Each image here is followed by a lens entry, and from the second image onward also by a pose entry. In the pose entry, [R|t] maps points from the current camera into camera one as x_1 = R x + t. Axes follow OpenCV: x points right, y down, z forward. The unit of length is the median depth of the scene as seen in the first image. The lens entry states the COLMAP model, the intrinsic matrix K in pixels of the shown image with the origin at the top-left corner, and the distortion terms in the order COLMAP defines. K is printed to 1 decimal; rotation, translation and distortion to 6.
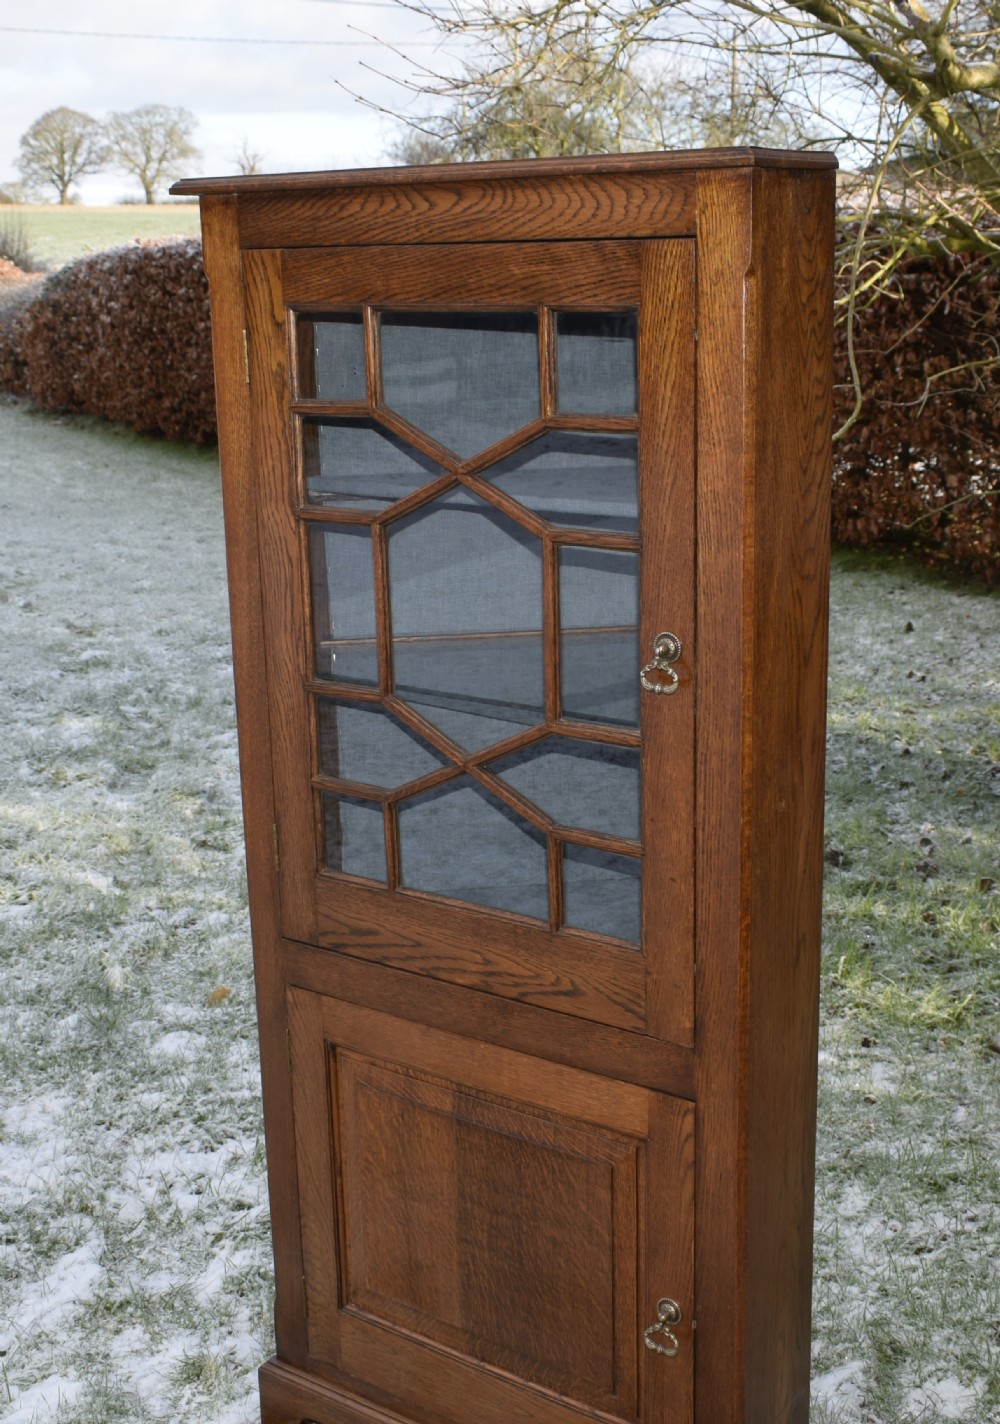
lens RADIAL K [[1734.5, 0, 505.0], [0, 1734.5, 711.7], [0, 0, 1]] dist [-0.011083, 0.000000]
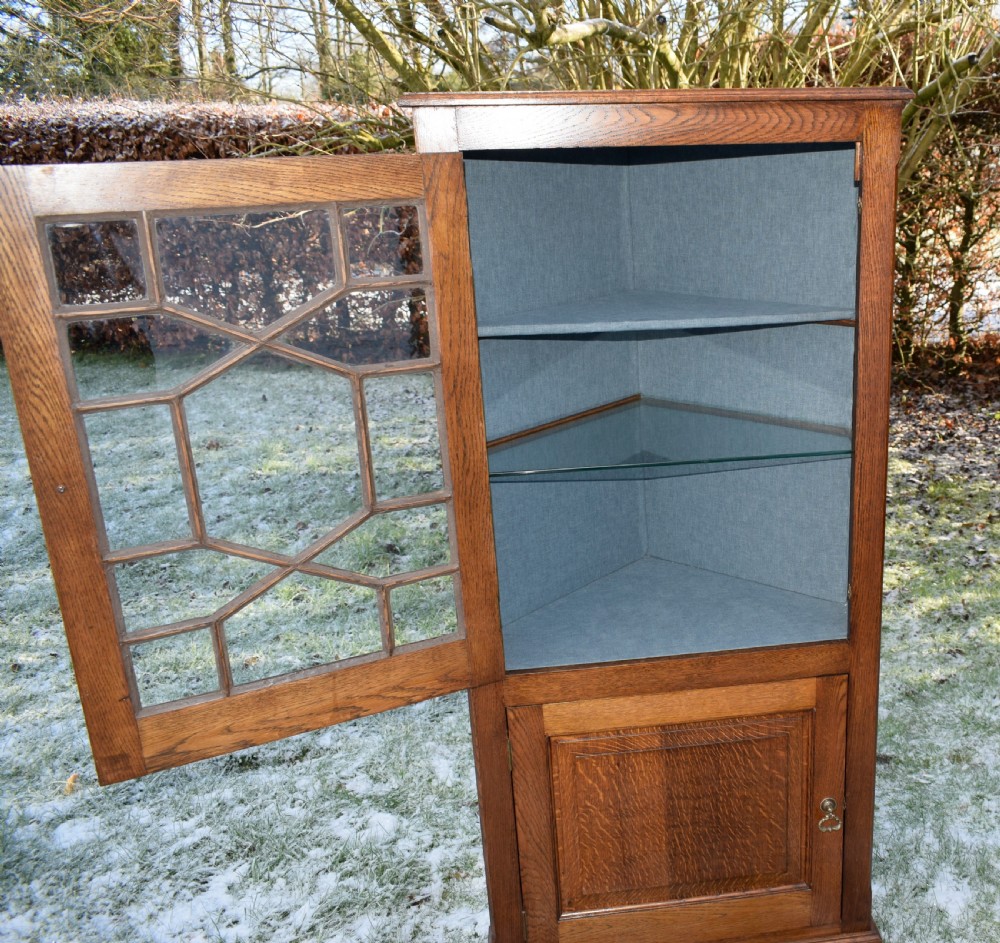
lens RADIAL K [[1085.2, 0, 673.8], [0, 1085.2, 483.0], [0, 0, 1]] dist [-0.023678, 0.000000]
pose [[0.709903, -0.207407, 0.673068, -0.589684], [0.176334, 0.977560, 0.115252, -0.088726], [-0.681869, 0.036867, 0.730545, 0.316141]]
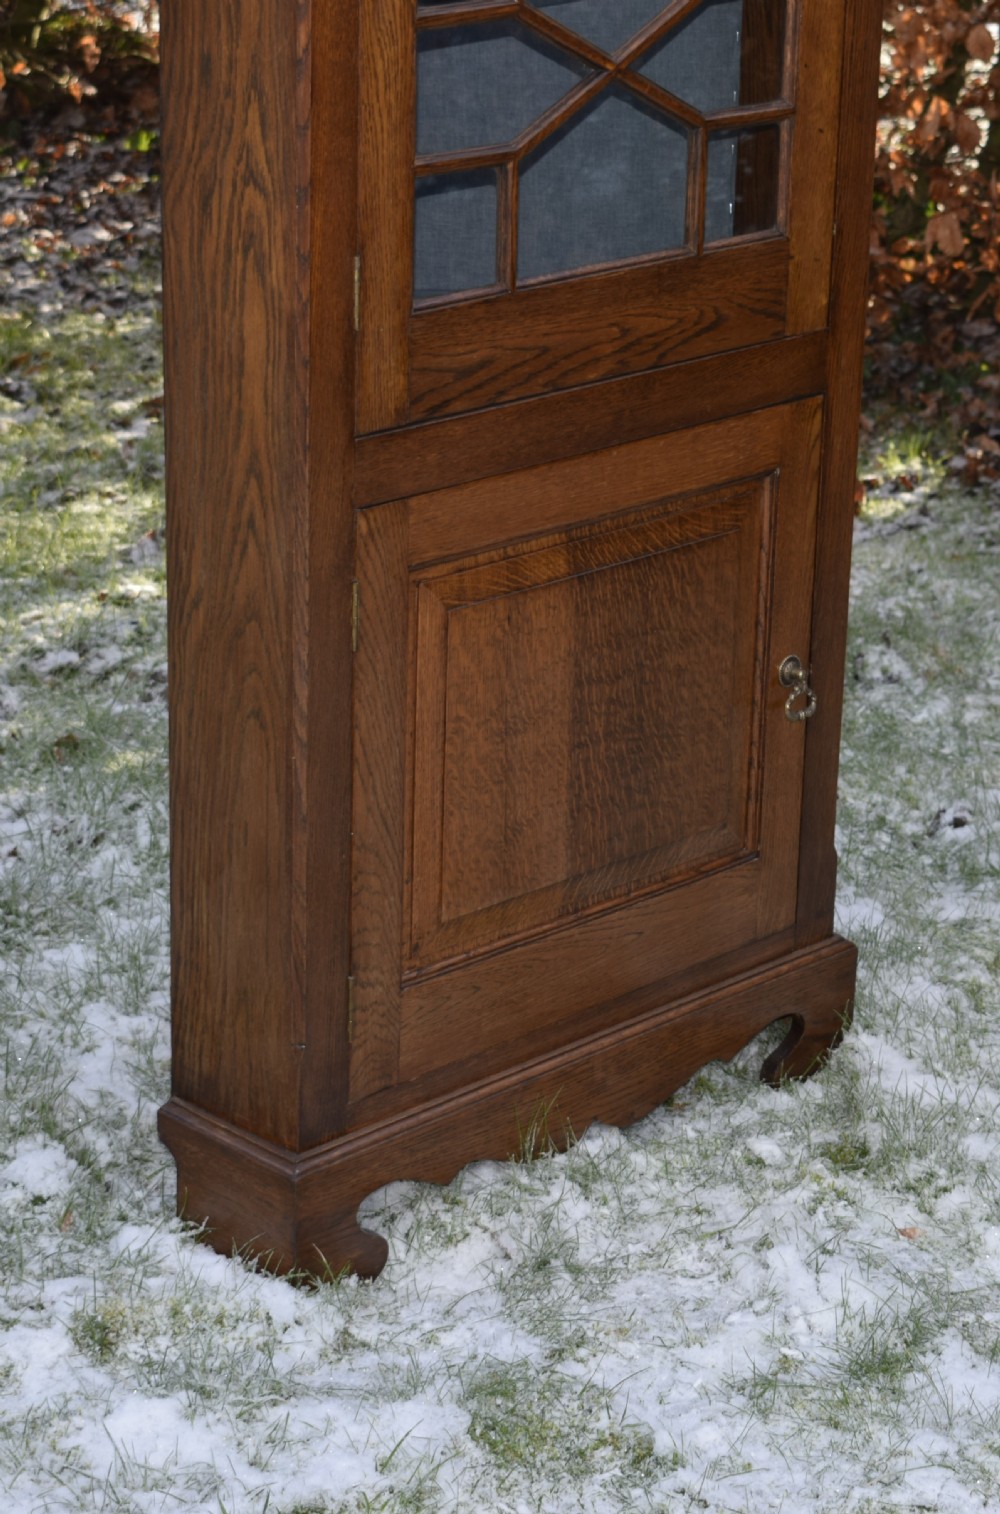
lens RADIAL K [[3920.5, 0, 509.7], [0, 3920.5, 750.4], [0, 0, 1]] dist [0.041246, 0.000000]
pose [[0.147376, -0.306373, 0.940434, -1.609587], [0.210247, 0.938790, 0.272889, -0.155001], [-0.966476, 0.157506, 0.202769, 0.697765]]
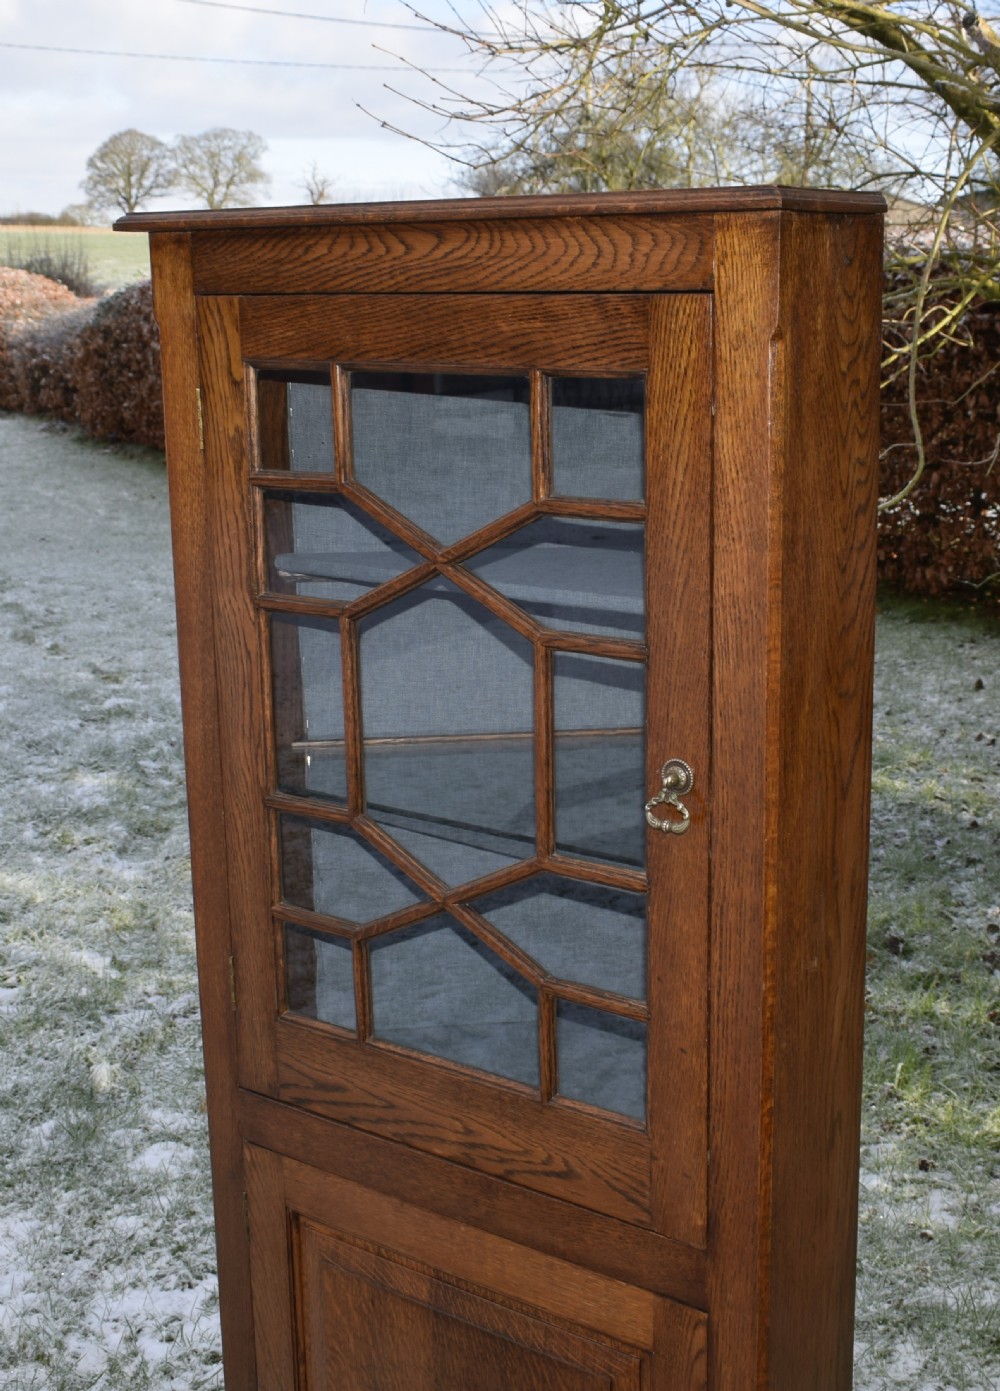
lens RADIAL K [[1776.2, 0, 559.6], [0, 1776.2, 703.4], [0, 0, 1]] dist [-0.011262, 0.000000]
pose [[0.999897, 0.013606, -0.004466, 0.033655], [-0.013716, 0.999574, -0.025747, -0.041814], [0.004114, 0.025805, 0.999659, 0.118753]]
